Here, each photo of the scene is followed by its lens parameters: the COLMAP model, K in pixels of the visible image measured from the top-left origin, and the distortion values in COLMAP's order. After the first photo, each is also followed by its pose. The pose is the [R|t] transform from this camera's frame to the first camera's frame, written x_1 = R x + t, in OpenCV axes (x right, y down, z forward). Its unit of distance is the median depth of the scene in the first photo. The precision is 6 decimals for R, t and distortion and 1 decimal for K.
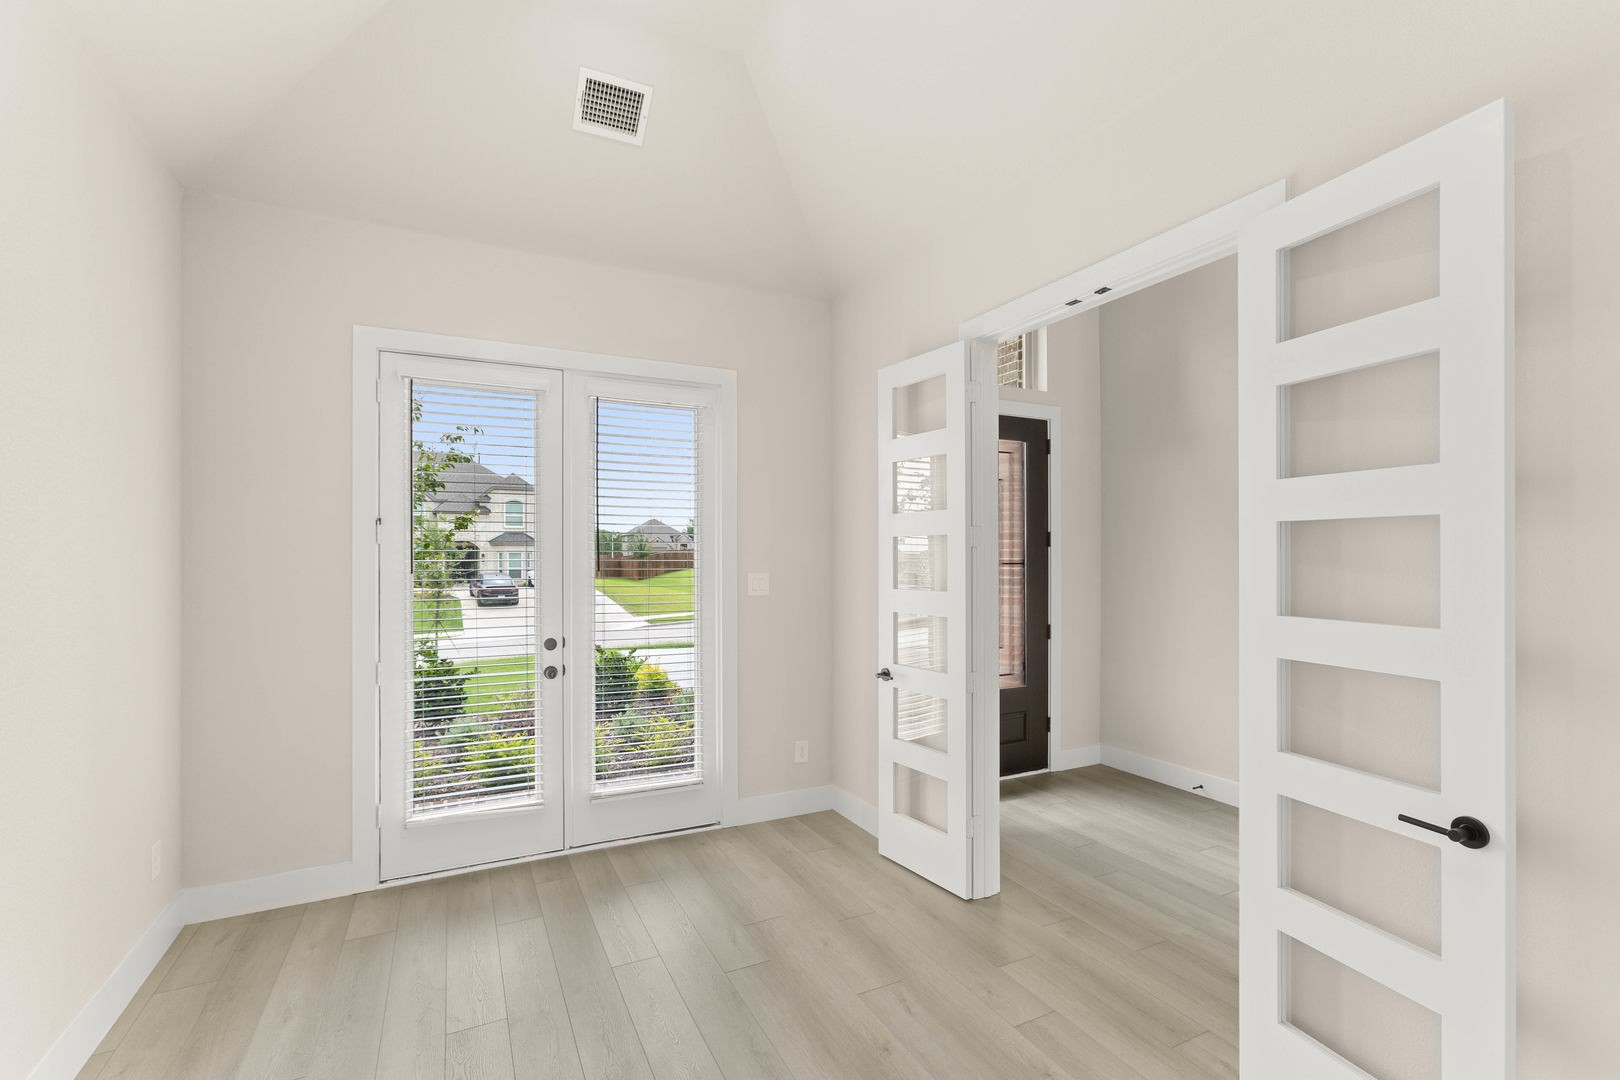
lens RADIAL K [[713.5, 0, 813.2], [0, 713.5, 549.3], [0, 0, 1]] dist [-0.003181, 0.005550]
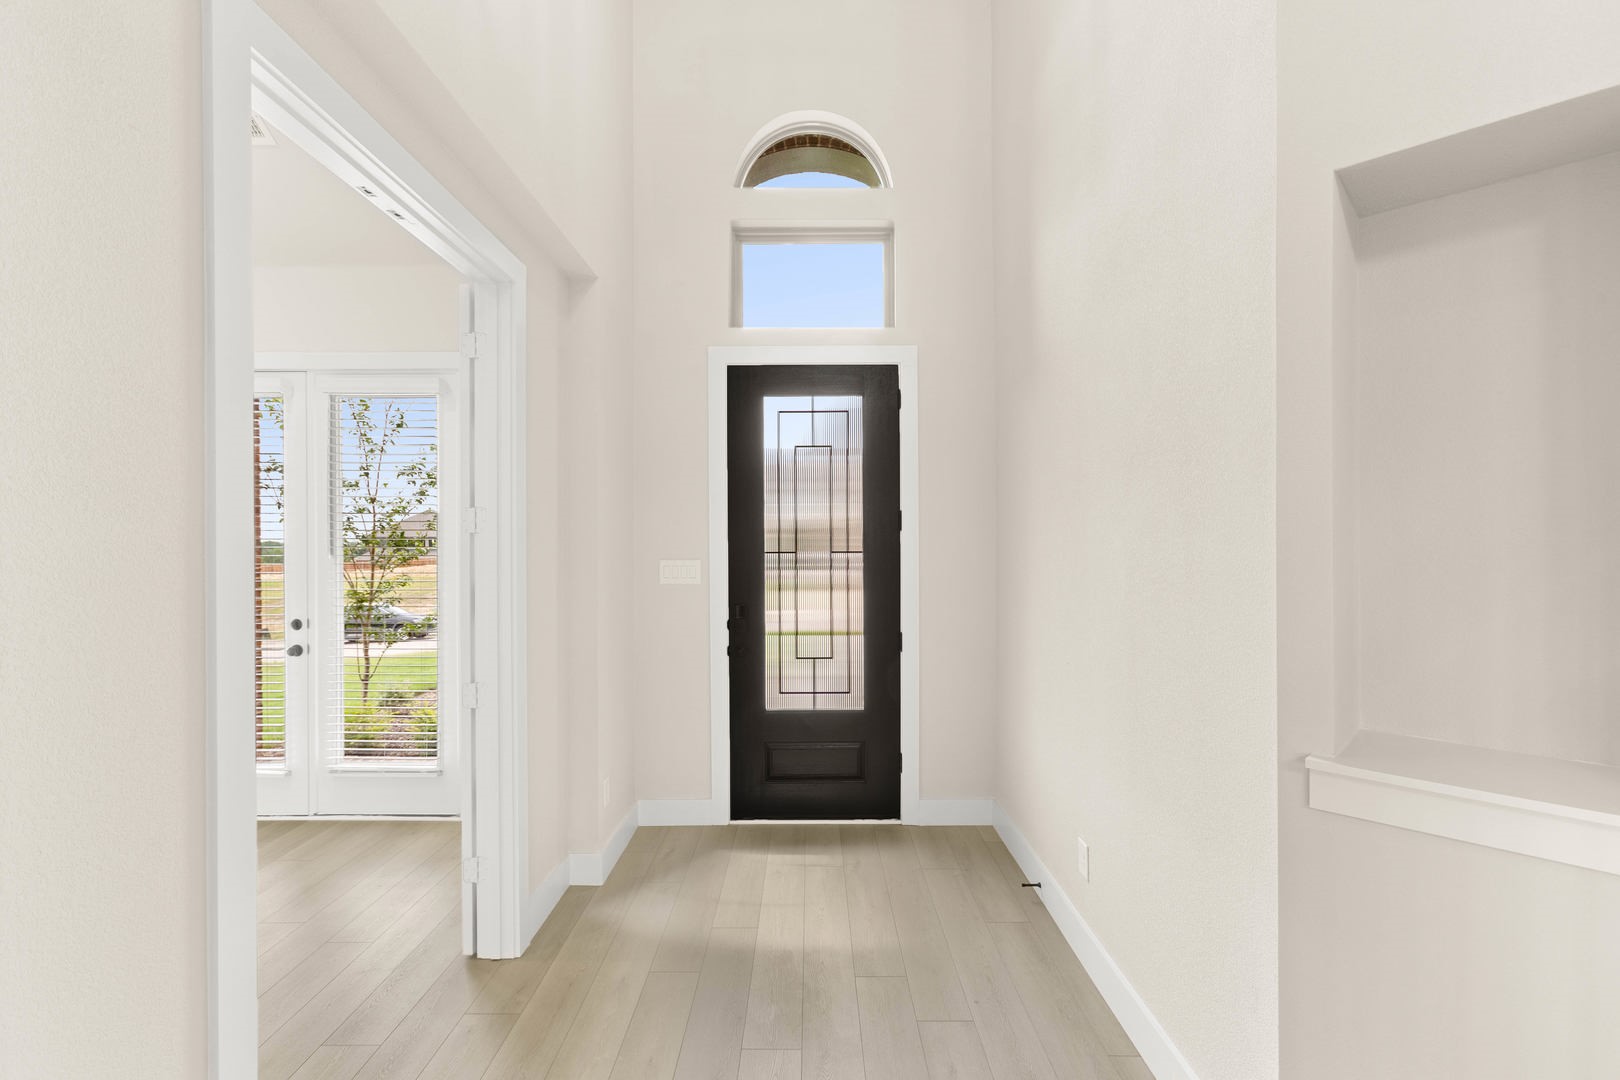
lens RADIAL K [[713.5, 0, 813.2], [0, 713.5, 549.3], [0, 0, 1]] dist [-0.003181, 0.005550]
pose [[0.893834, 0.004785, -0.448372, 0.752614], [0.004125, 0.999813, 0.018892, 0.001232], [0.448378, -0.018736, 0.893647, 0.353573]]
